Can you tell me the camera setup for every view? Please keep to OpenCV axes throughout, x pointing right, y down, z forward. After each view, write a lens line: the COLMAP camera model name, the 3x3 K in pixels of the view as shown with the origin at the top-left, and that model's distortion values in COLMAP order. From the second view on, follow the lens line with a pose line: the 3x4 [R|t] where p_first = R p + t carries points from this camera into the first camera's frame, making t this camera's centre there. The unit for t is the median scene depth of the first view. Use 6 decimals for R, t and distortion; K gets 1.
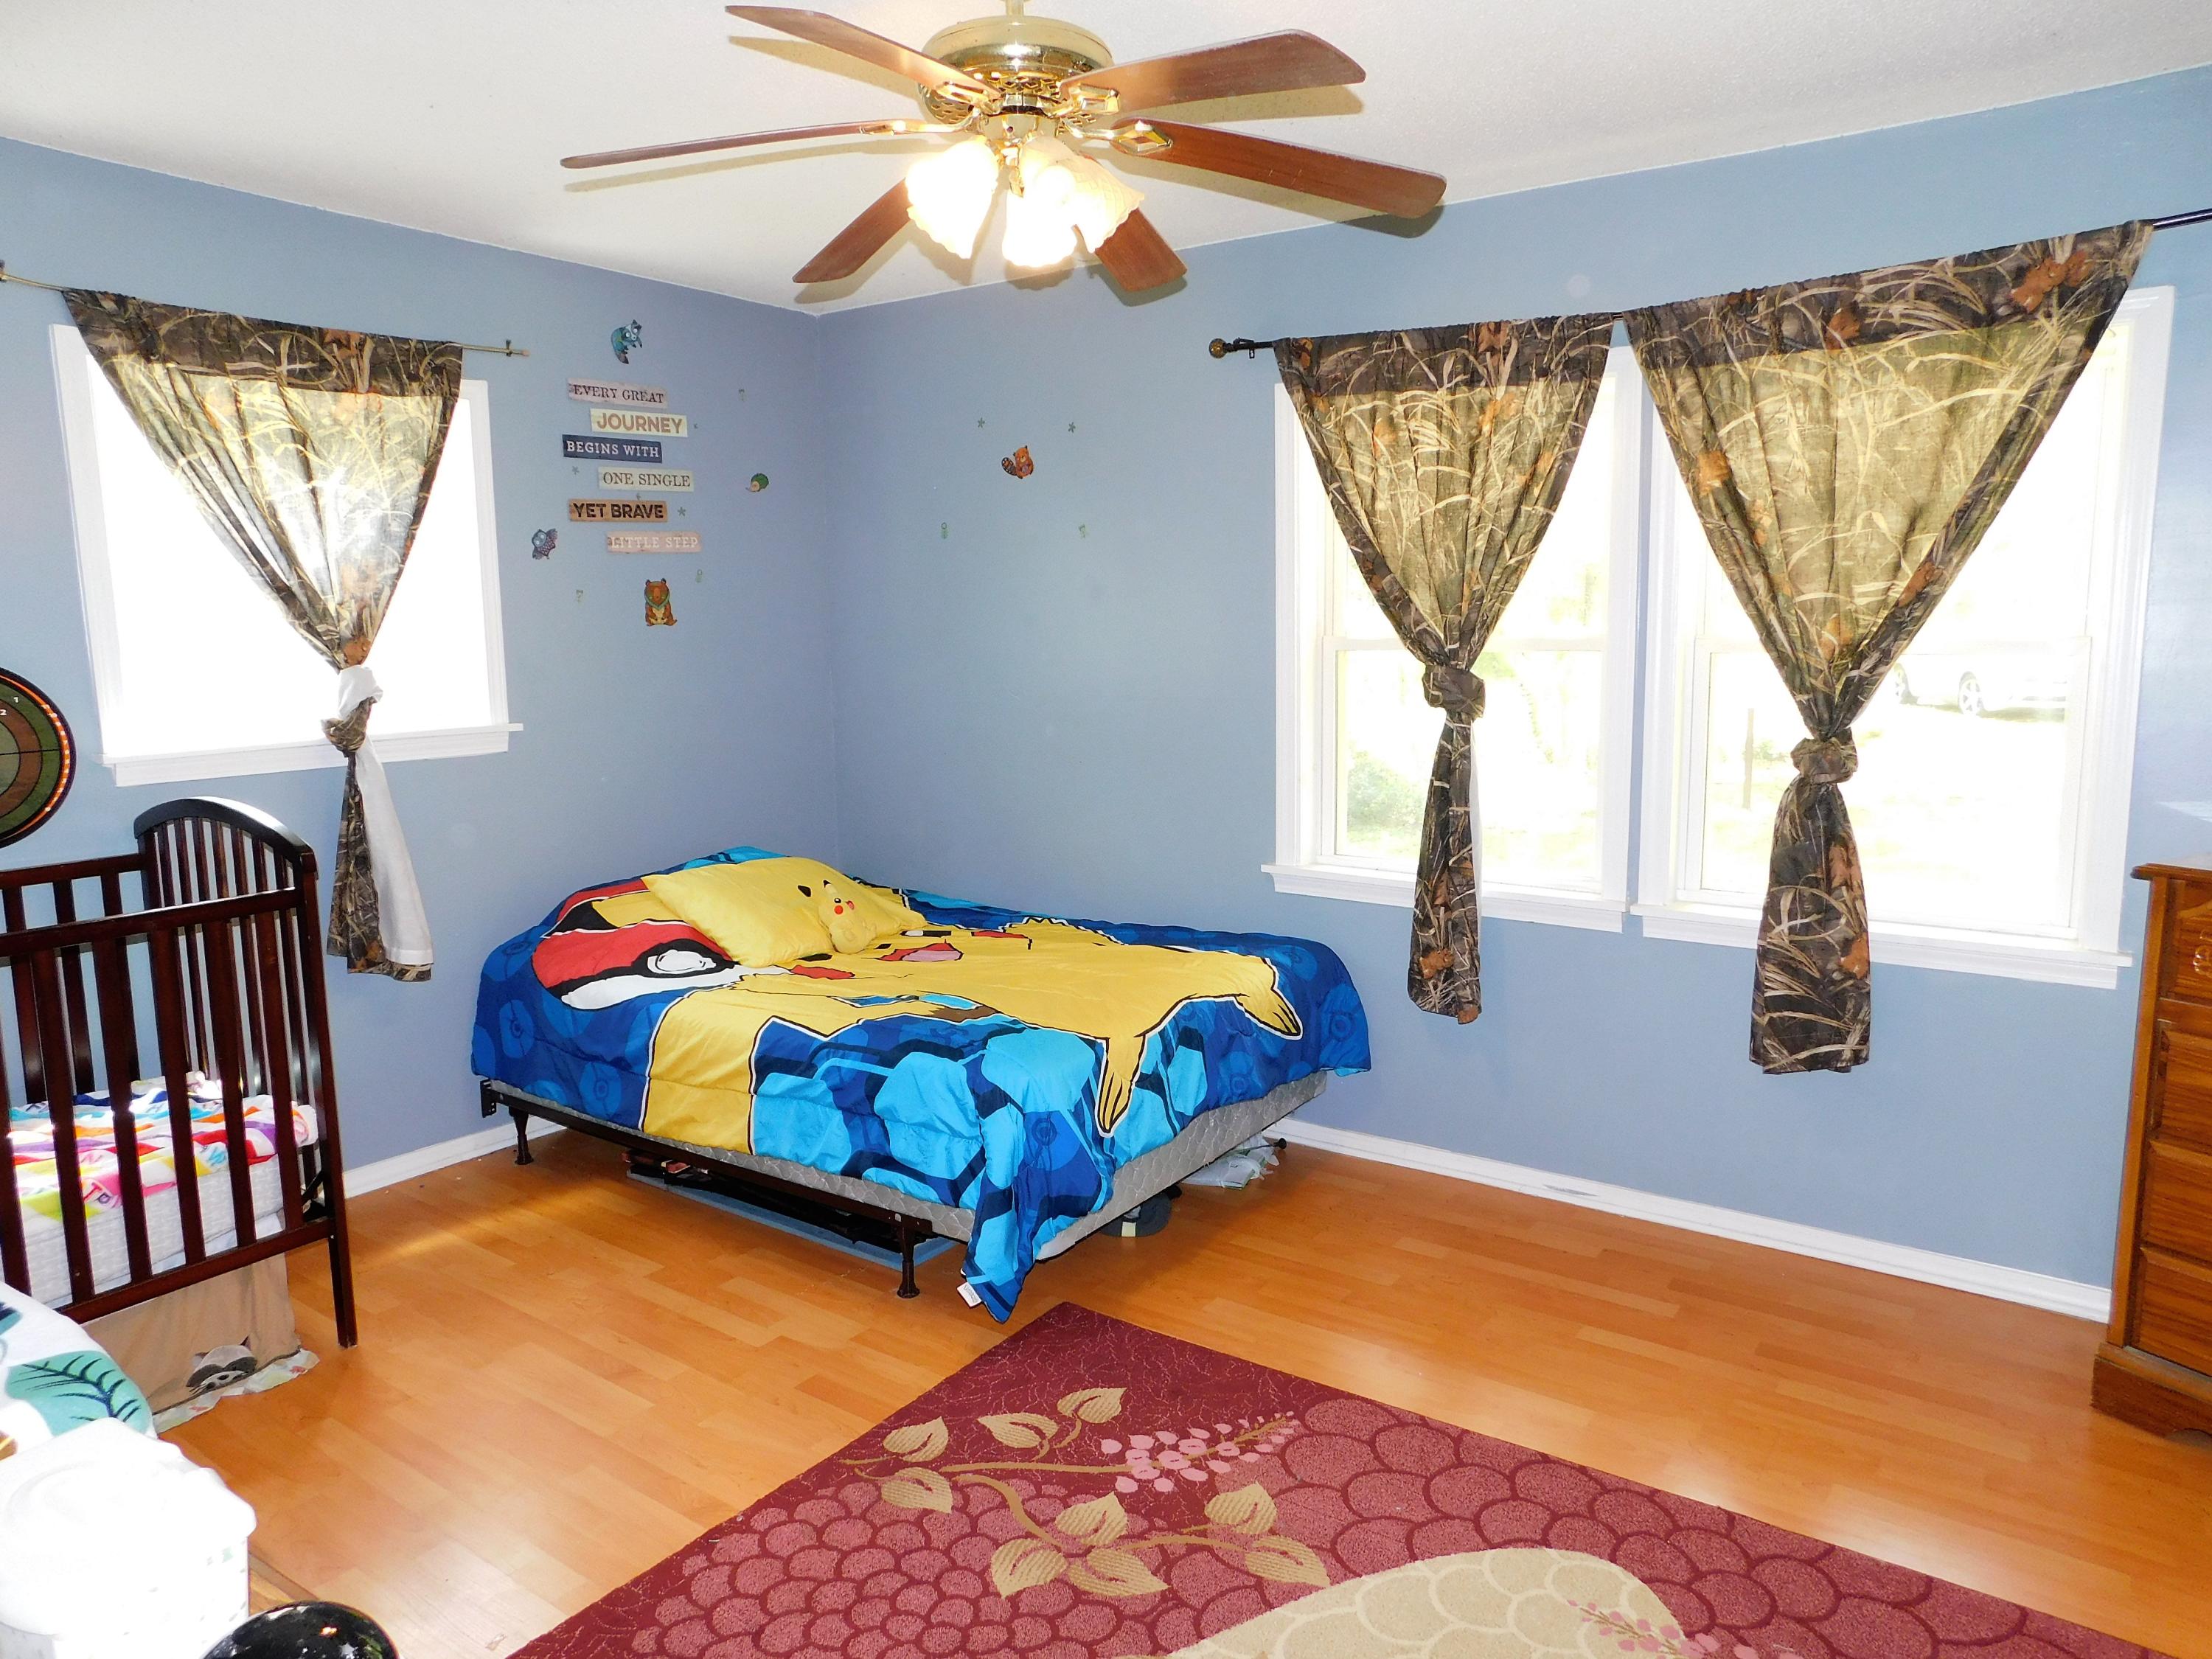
lens RADIAL K [[1473.5, 0, 1106.0], [0, 1473.5, 829.5], [0, 0, 1]] dist [-0.069807, 0.061175]
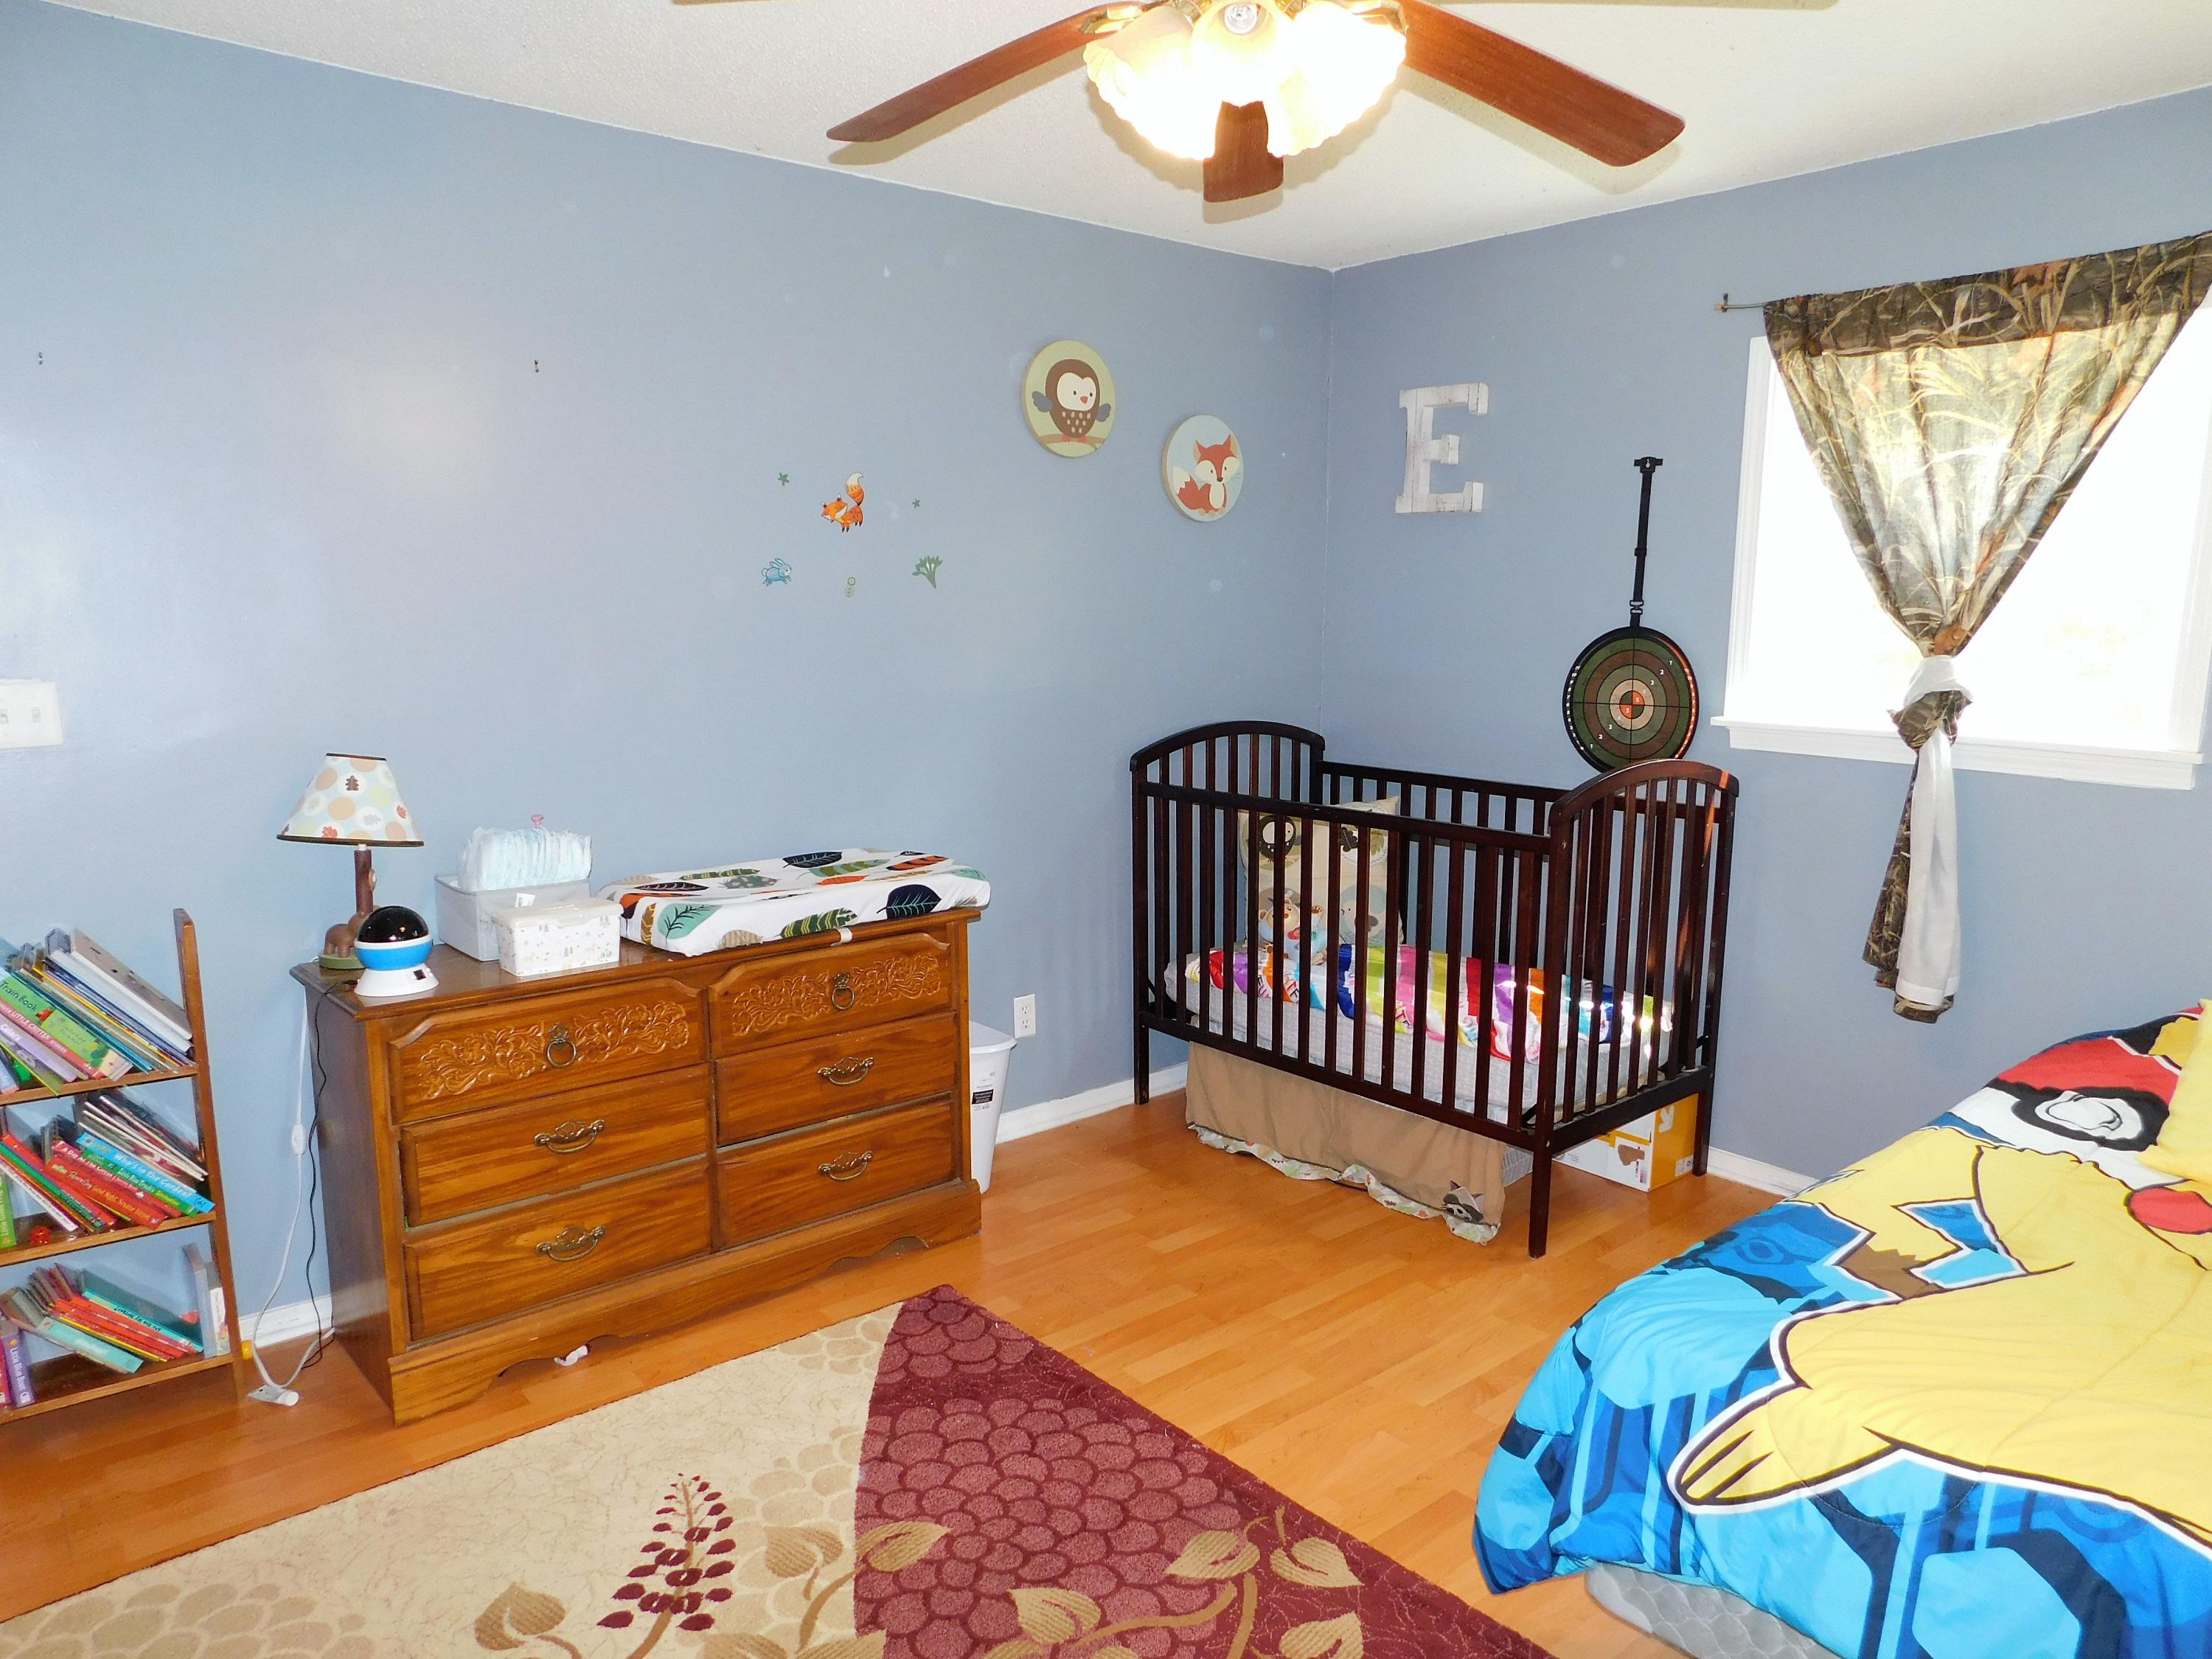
lens RADIAL K [[1473.5, 0, 1106.0], [0, 1473.5, 829.5], [0, 0, 1]] dist [-0.069807, 0.061175]
pose [[-0.250776, 0.157314, -0.955177, 0.530650], [-0.151343, 0.968203, 0.199194, -0.121364], [0.956142, 0.194512, -0.218994, 0.809789]]
